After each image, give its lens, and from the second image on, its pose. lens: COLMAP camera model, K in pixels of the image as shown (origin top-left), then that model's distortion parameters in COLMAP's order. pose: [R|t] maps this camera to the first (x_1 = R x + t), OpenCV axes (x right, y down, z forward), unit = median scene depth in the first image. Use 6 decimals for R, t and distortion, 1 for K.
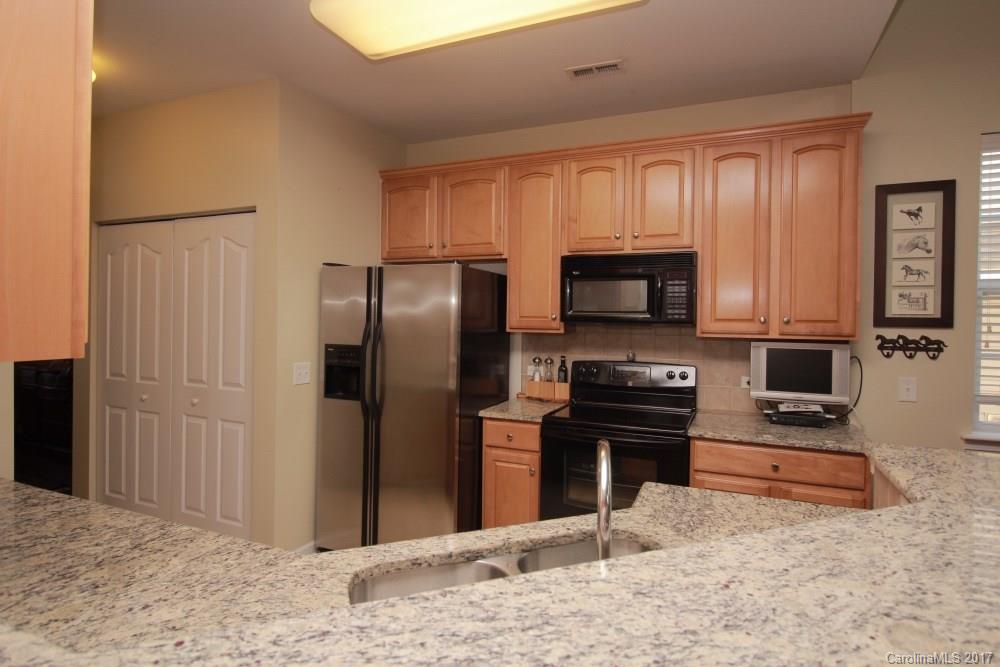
lens RADIAL K [[545.3, 0, 499.9], [0, 545.3, 324.3], [0, 0, 1]] dist [-0.012863, -0.000619]
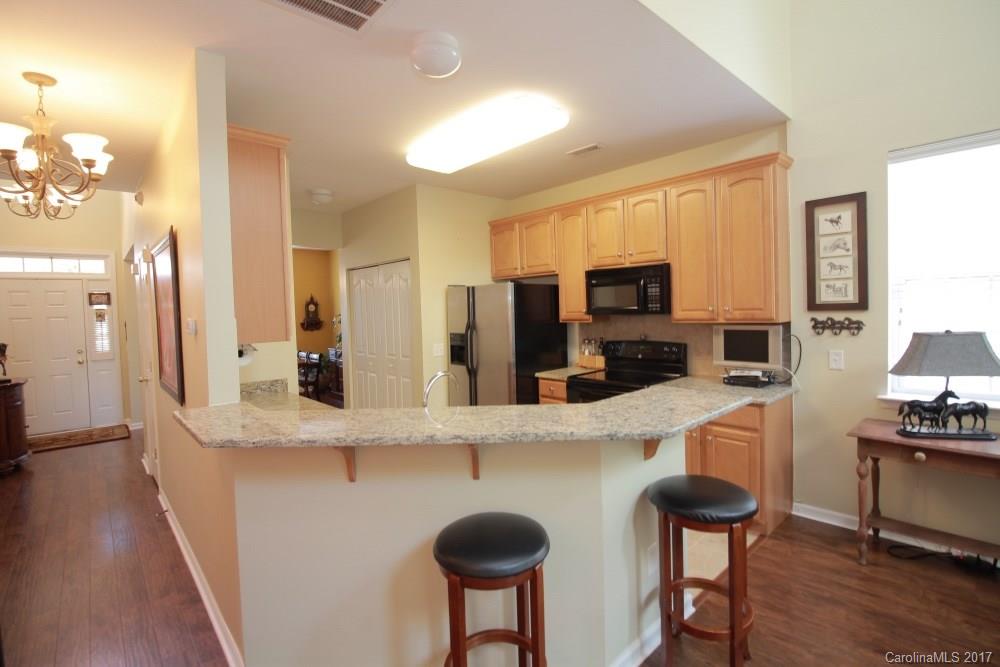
lens RADIAL K [[460.9, 0, 498.8], [0, 460.9, 323.5], [0, 0, 1]] dist [-0.016139, -0.004106]
pose [[0.915321, -0.027447, -0.401788, 0.456000], [0.036232, 0.999241, 0.014279, -0.008893], [0.401091, -0.027627, 0.915621, -0.292405]]
